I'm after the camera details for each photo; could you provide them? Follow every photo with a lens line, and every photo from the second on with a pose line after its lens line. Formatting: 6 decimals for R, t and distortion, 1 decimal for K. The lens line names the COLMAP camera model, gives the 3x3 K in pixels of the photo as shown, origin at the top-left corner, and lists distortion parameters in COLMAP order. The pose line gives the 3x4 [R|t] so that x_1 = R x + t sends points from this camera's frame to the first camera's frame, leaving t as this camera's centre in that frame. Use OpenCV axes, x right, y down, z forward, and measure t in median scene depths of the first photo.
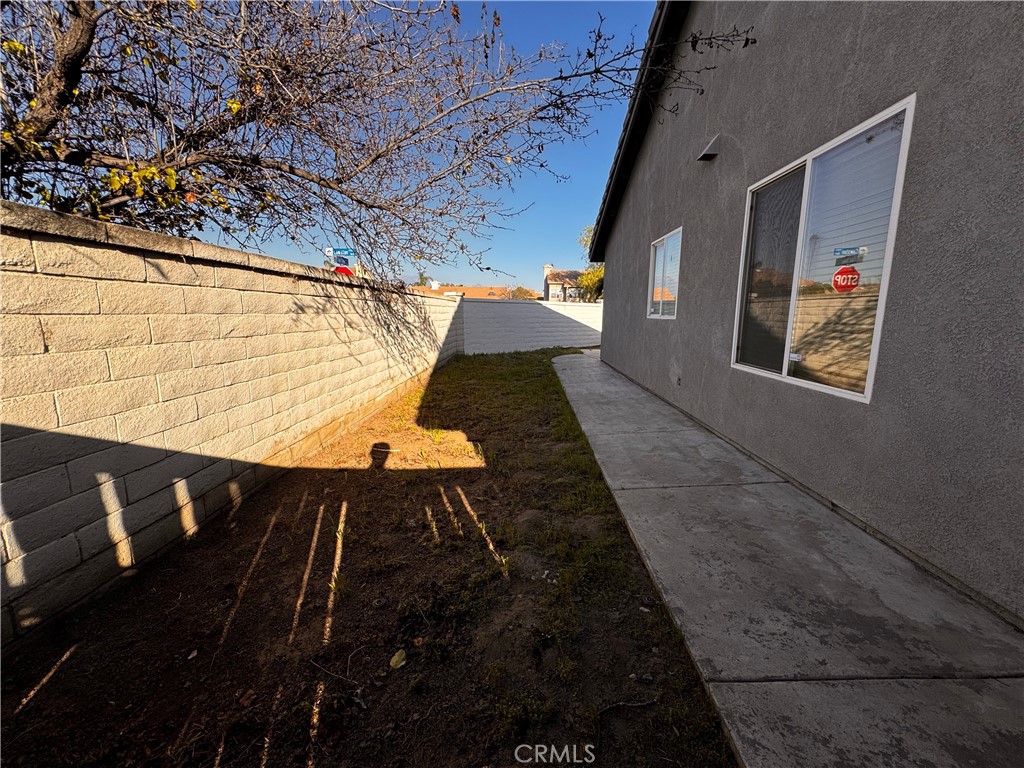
lens RADIAL K [[408.7, 0, 512.0], [0, 408.7, 384.0], [0, 0, 1]] dist [-0.003240, 0.000479]
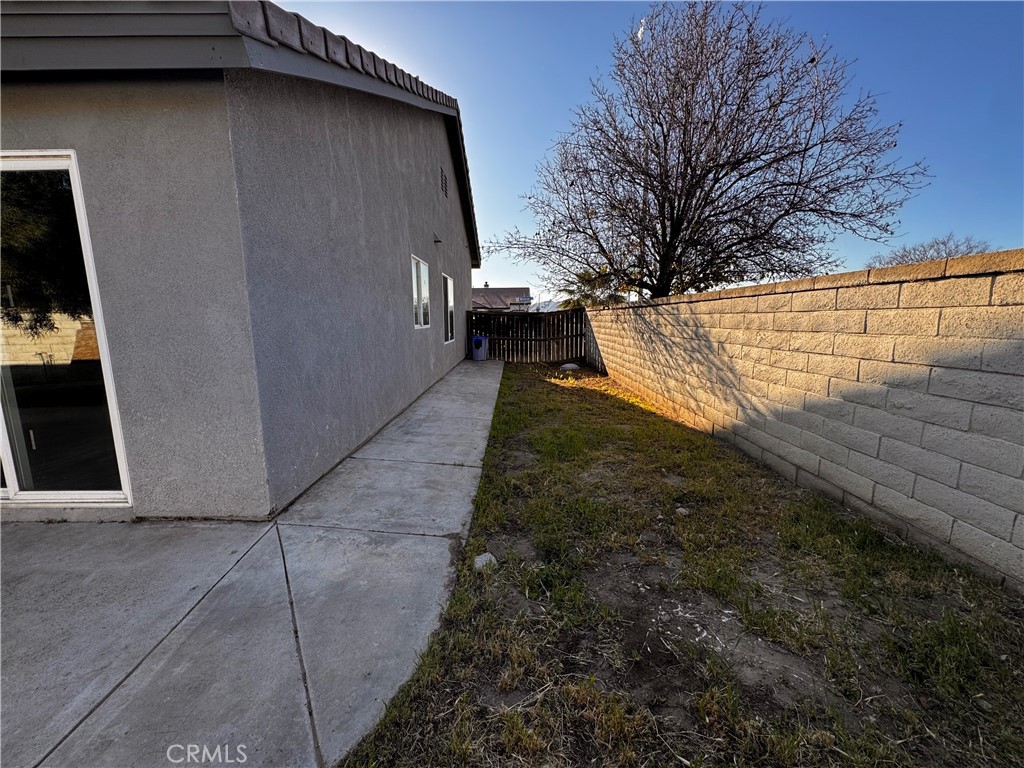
lens RADIAL K [[408.7, 0, 512.0], [0, 408.7, 384.0], [0, 0, 1]] dist [-0.003240, 0.000479]
pose [[-0.999509, 0.002058, -0.031265, 0.129043], [-0.008262, 0.945214, 0.326347, -0.365235], [0.030223, 0.326445, -0.944733, 2.016506]]
